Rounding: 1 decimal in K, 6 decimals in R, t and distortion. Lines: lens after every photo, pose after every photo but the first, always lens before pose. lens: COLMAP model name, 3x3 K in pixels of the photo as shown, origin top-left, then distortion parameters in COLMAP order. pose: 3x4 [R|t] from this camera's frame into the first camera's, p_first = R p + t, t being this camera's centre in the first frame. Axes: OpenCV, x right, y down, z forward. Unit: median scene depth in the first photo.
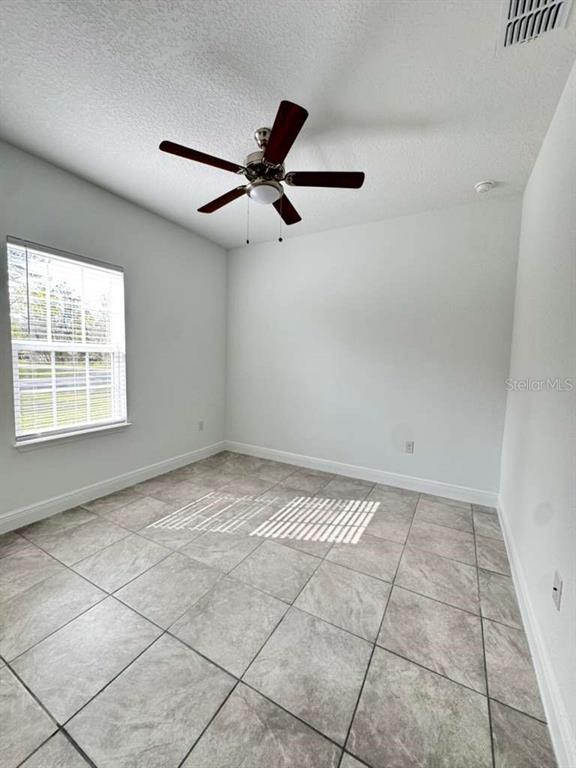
lens RADIAL K [[306.5, 0, 287.5], [0, 306.5, 383.0], [0, 0, 1]] dist [-0.000589, -0.000286]
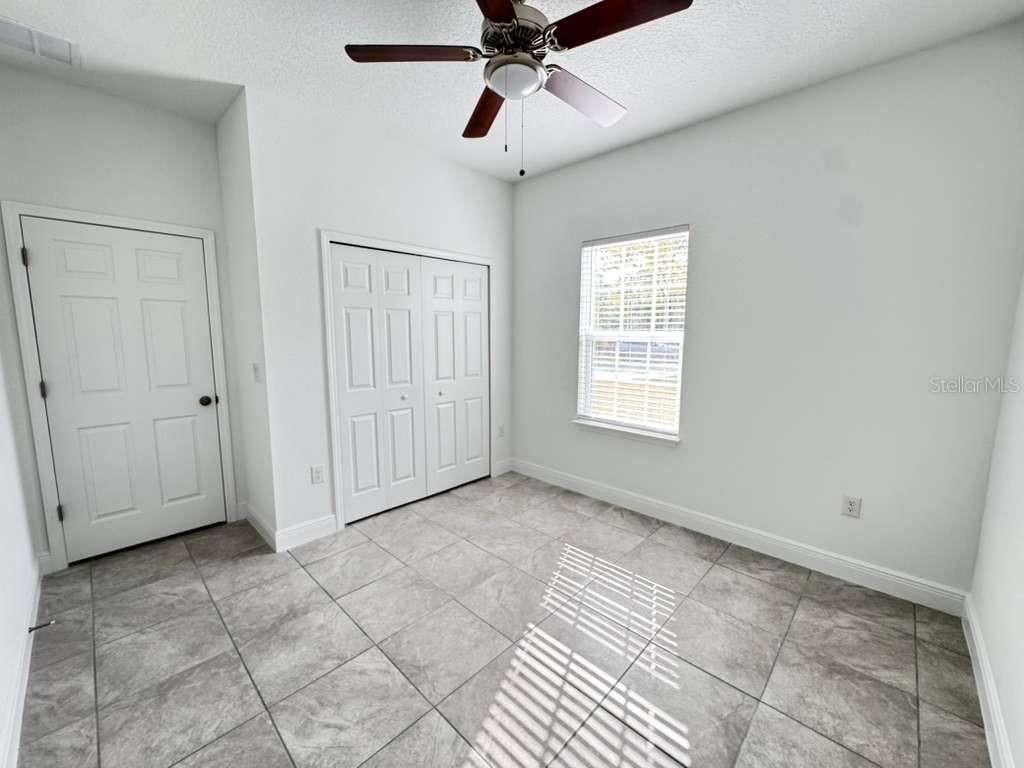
lens RADIAL K [[408.7, 0, 511.1], [0, 408.7, 383.1], [0, 0, 1]] dist [-0.000589, -0.000286]
pose [[-0.241237, 0.096618, -0.965645, 0.603806], [-0.096834, 0.987669, 0.123013, -0.097966], [0.965623, 0.123183, -0.228906, 0.987287]]
